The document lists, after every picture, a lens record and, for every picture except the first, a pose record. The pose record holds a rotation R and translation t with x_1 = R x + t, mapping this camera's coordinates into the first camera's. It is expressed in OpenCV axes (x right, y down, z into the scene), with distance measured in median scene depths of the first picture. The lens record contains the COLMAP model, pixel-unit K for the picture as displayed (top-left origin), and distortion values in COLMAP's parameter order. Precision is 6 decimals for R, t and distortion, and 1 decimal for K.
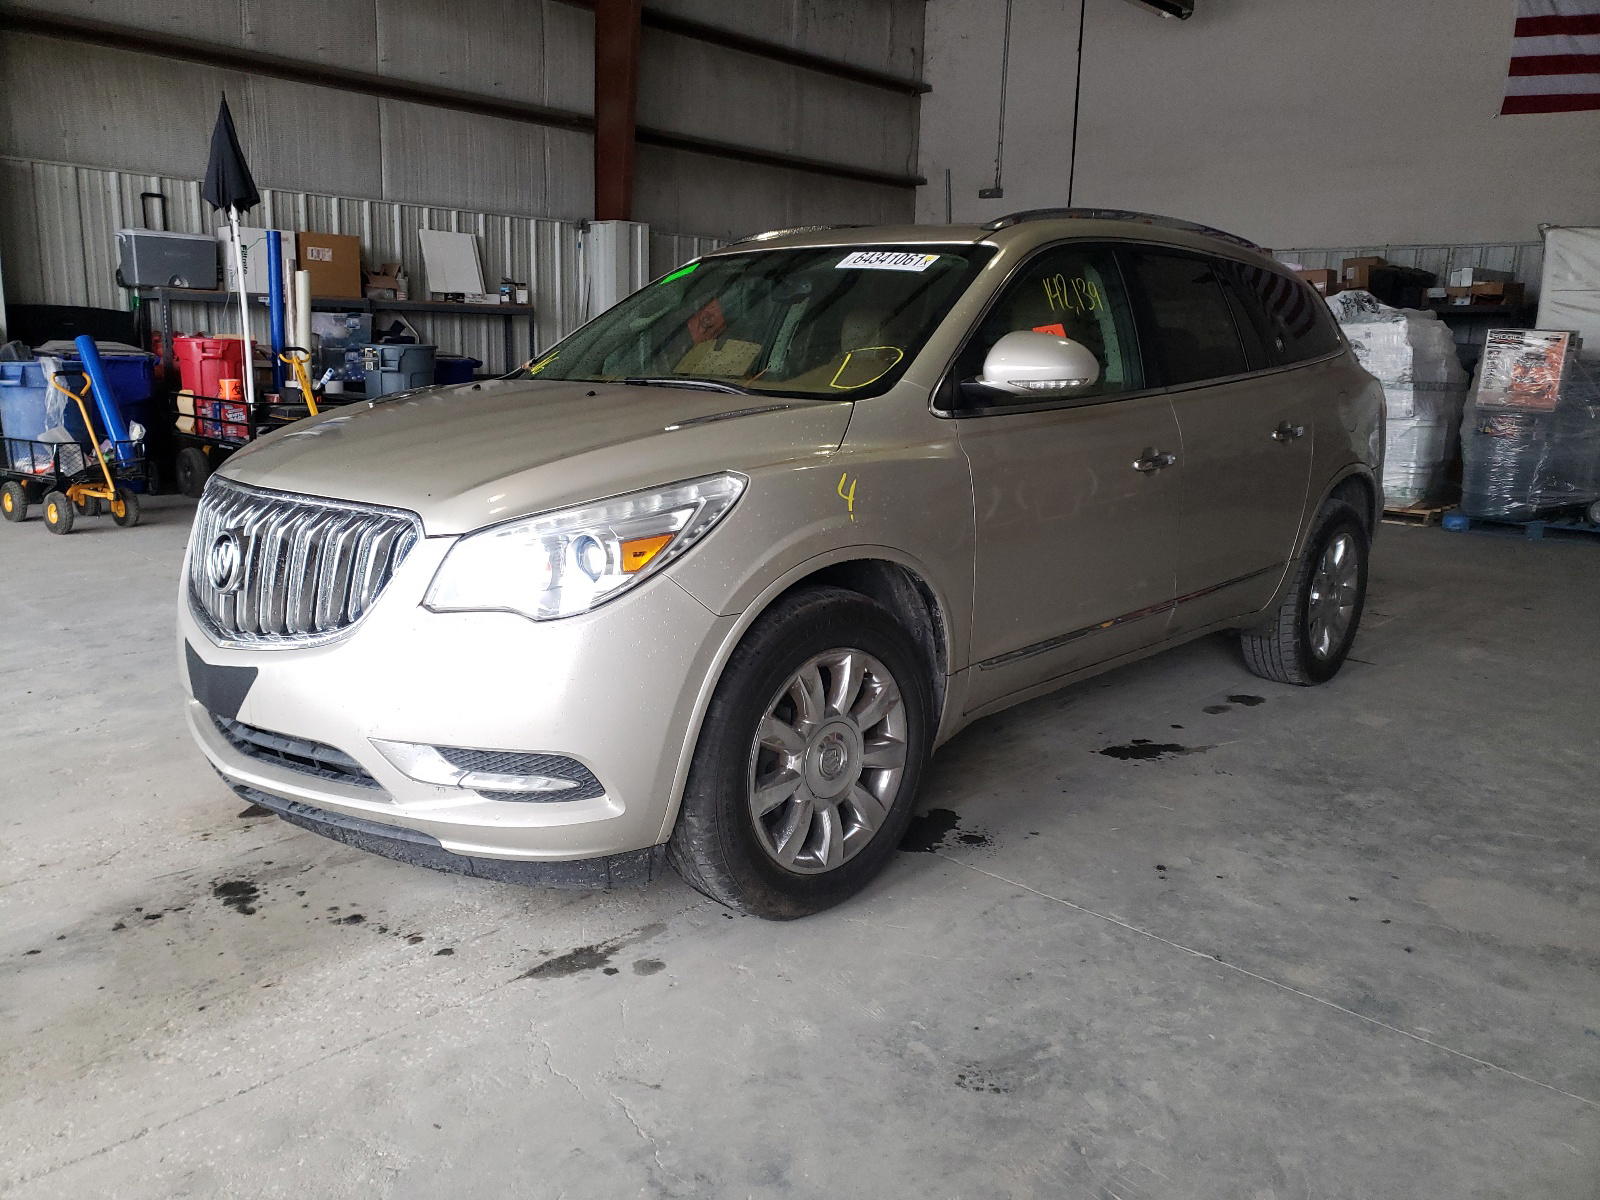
lens RADIAL K [[1339.3, 0, 805.2], [0, 1339.3, 604.3], [0, 0, 1]] dist [0.004811, 0.015193]
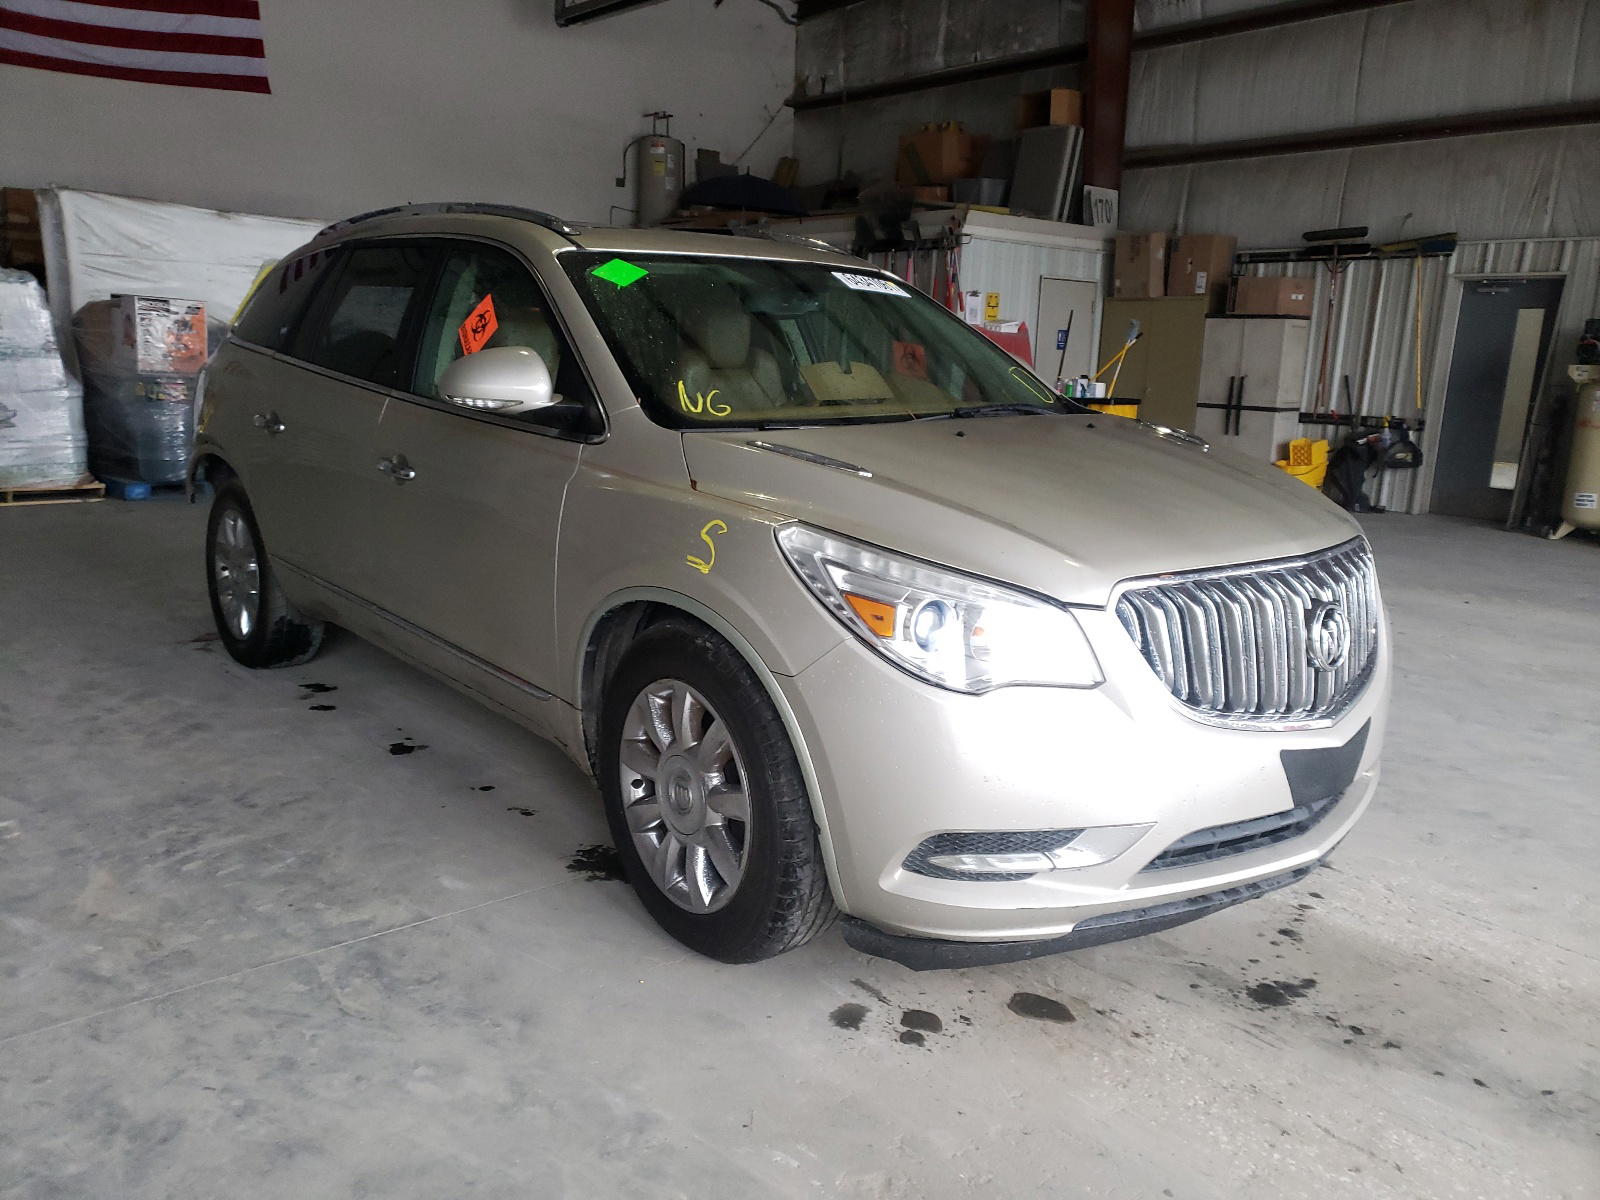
lens RADIAL K [[1339.3, 0, 805.2], [0, 1339.3, 604.3], [0, 0, 1]] dist [0.004811, 0.015193]
pose [[0.028729, -0.215969, 0.975977, -0.504263], [0.156481, 0.965314, 0.209004, -0.114492], [-0.987263, 0.146718, 0.061527, 0.481303]]
